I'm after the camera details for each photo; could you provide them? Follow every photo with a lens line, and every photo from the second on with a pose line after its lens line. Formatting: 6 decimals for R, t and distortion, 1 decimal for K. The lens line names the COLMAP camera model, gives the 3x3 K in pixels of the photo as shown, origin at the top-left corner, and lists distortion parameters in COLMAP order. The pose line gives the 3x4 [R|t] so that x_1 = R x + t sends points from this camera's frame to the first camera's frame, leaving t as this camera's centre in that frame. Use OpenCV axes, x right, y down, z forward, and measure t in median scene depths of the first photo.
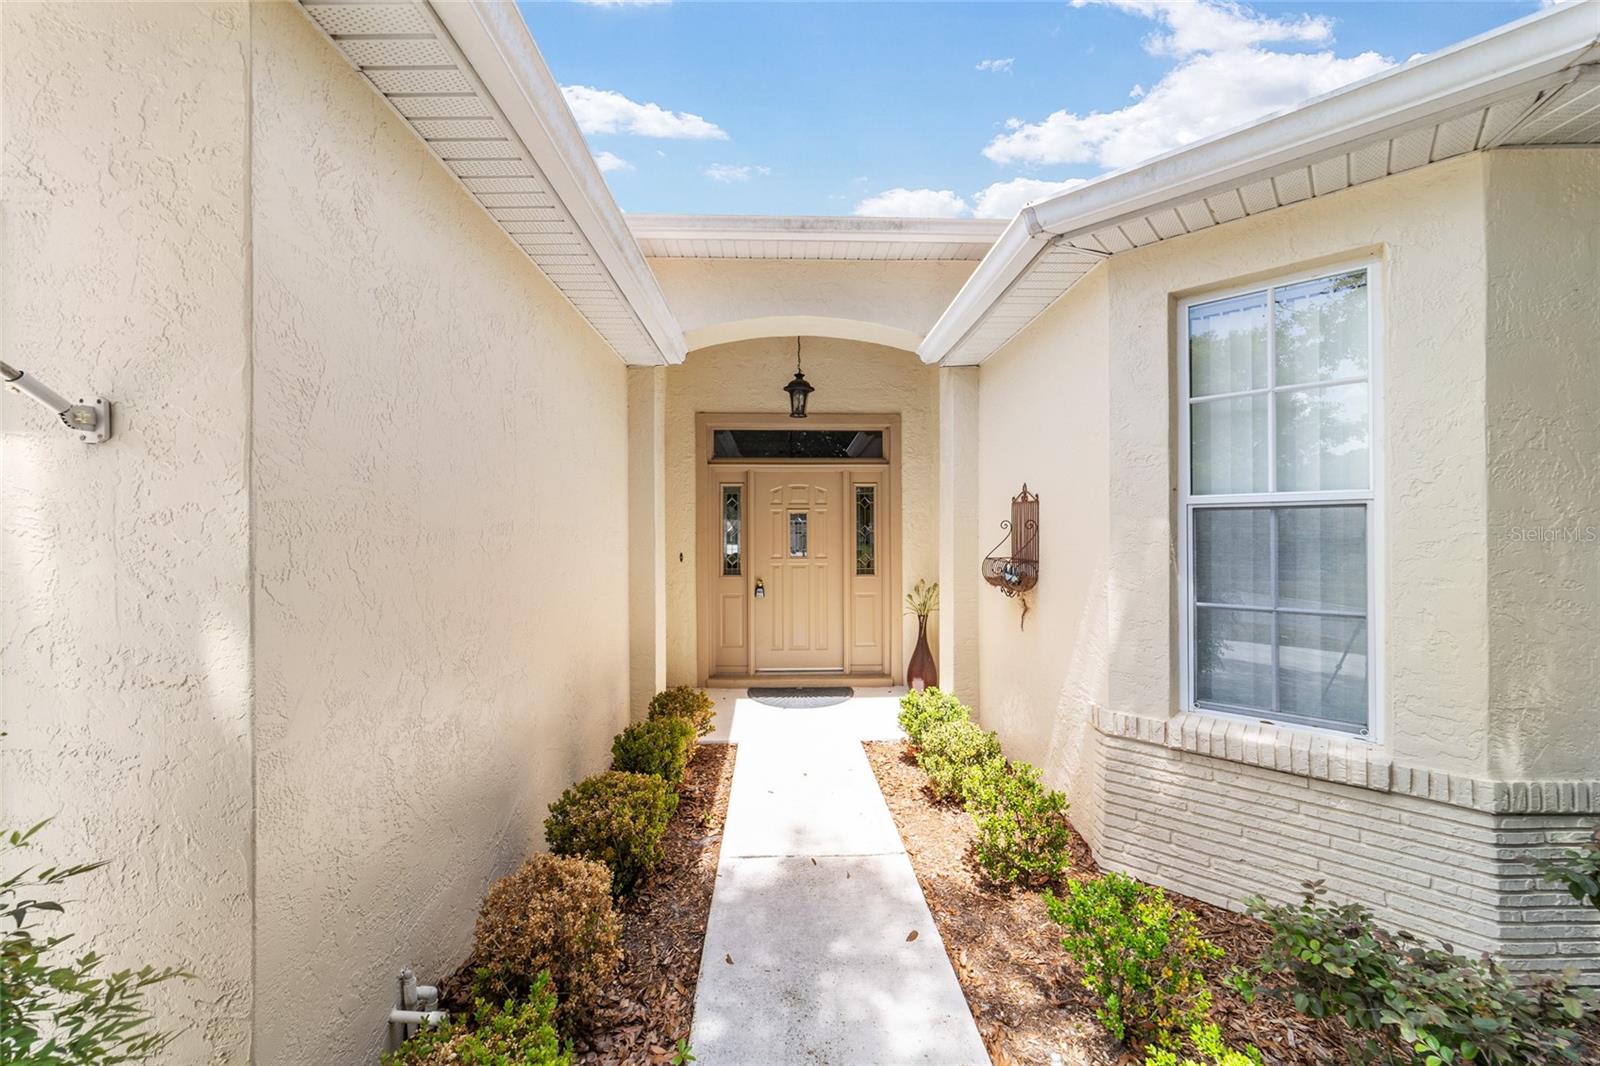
lens RADIAL K [[616.3, 0, 800.0], [0, 616.3, 529.6], [0, 0, 1]] dist [-0.015528, 0.007063]
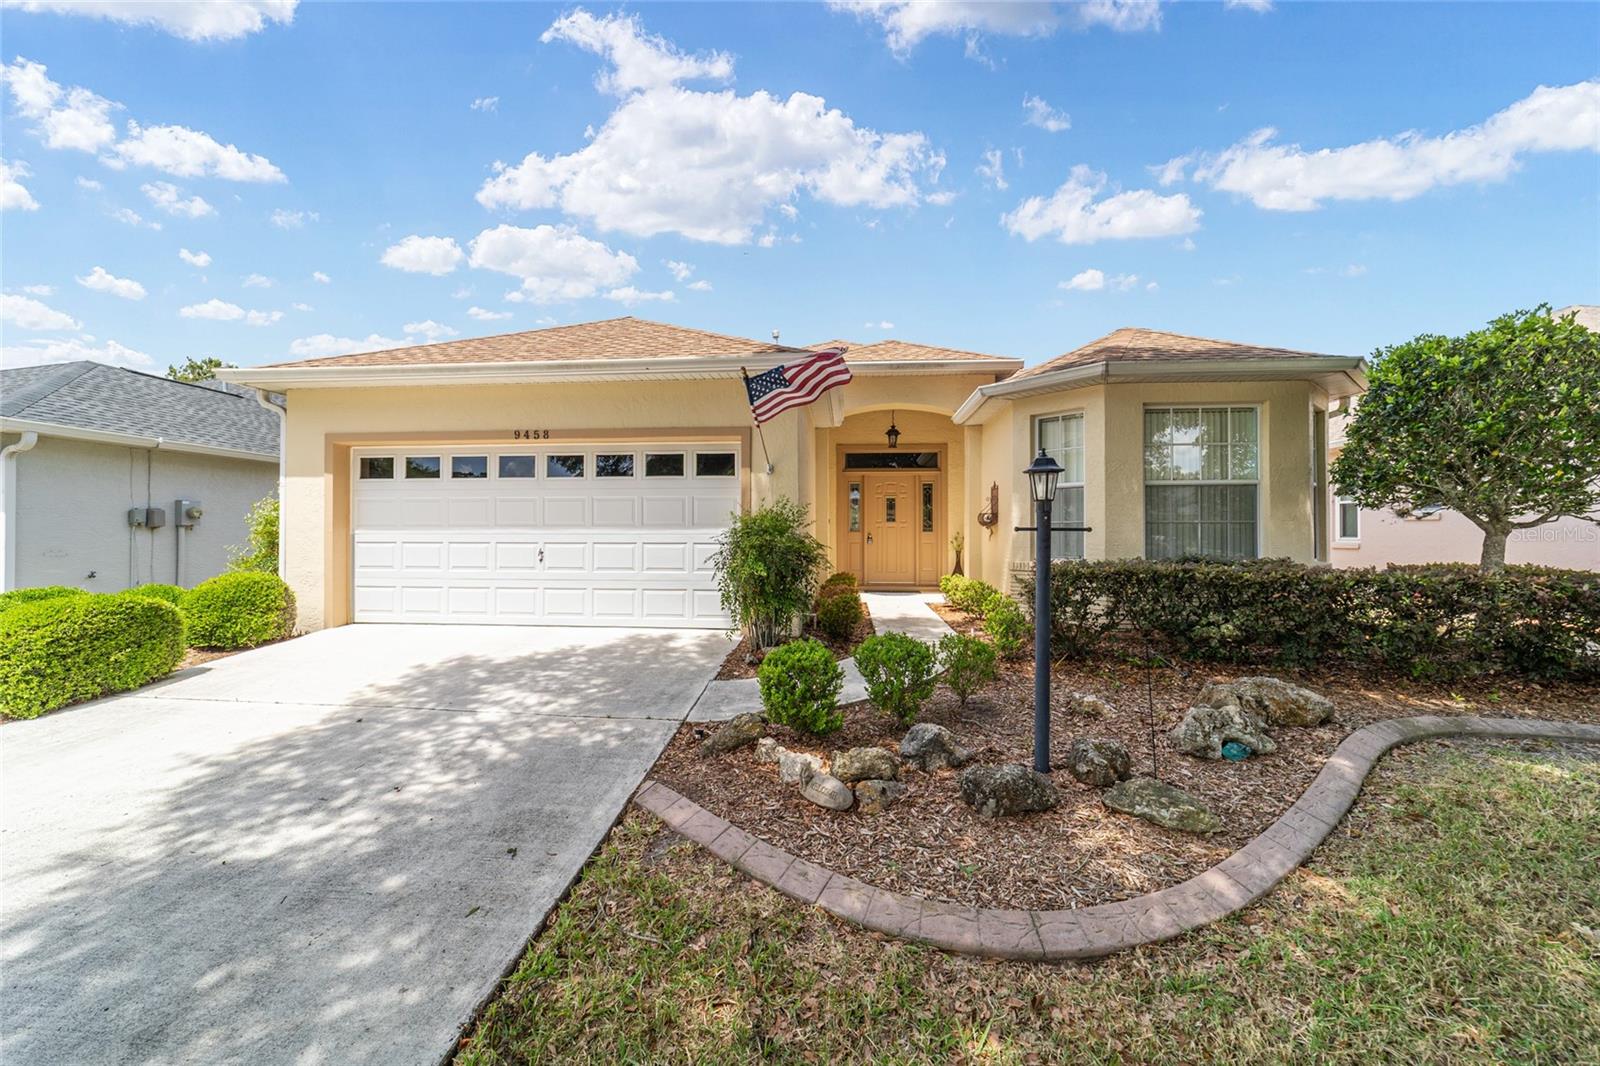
lens RADIAL K [[616.3, 0, 812.6], [0, 616.3, 531.1], [0, 0, 1]] dist [-0.015528, 0.007063]
pose [[0.996140, 0.000164, -0.087773, -0.081804], [0.000077, 0.999996, 0.002739, 0.074264], [0.087773, -0.002735, 0.996137, -0.936623]]
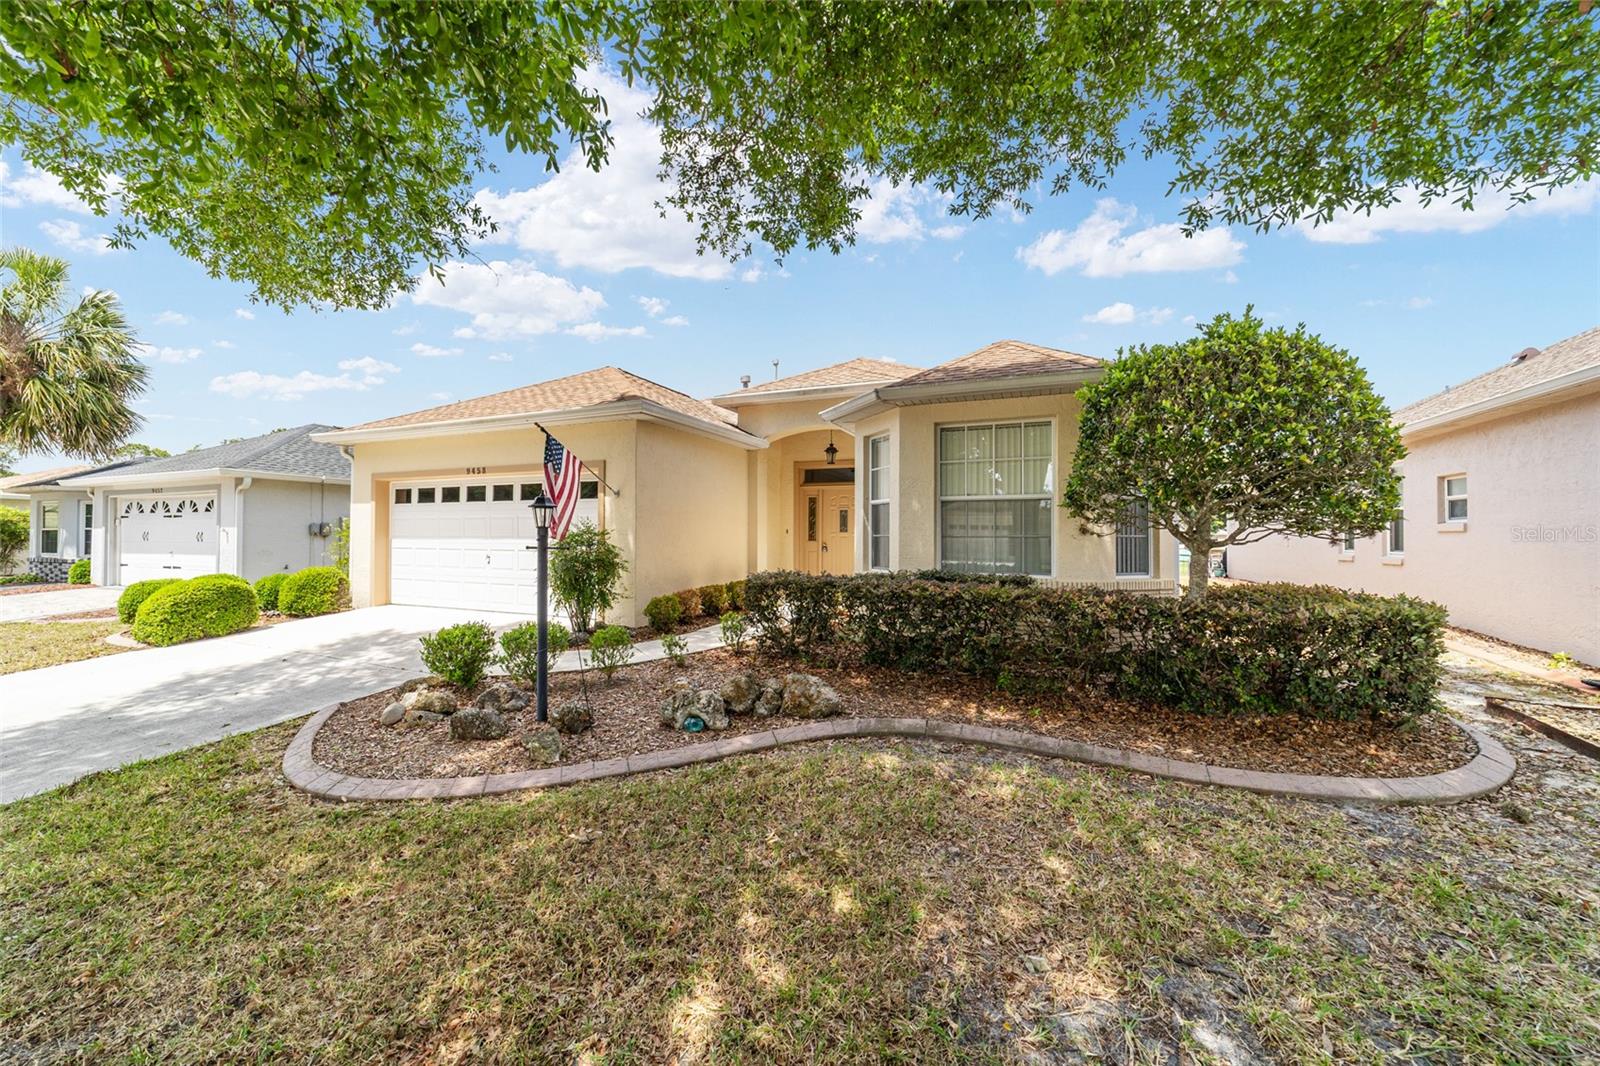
lens RADIAL K [[616.3, 0, 805.9], [0, 616.3, 530.4], [0, 0, 1]] dist [-0.015528, 0.007063]
pose [[0.918225, 0.000607, -0.396058, 0.738331], [-0.002377, 0.999989, -0.003979, 0.052726], [0.396052, 0.004595, 0.918217, -0.947602]]
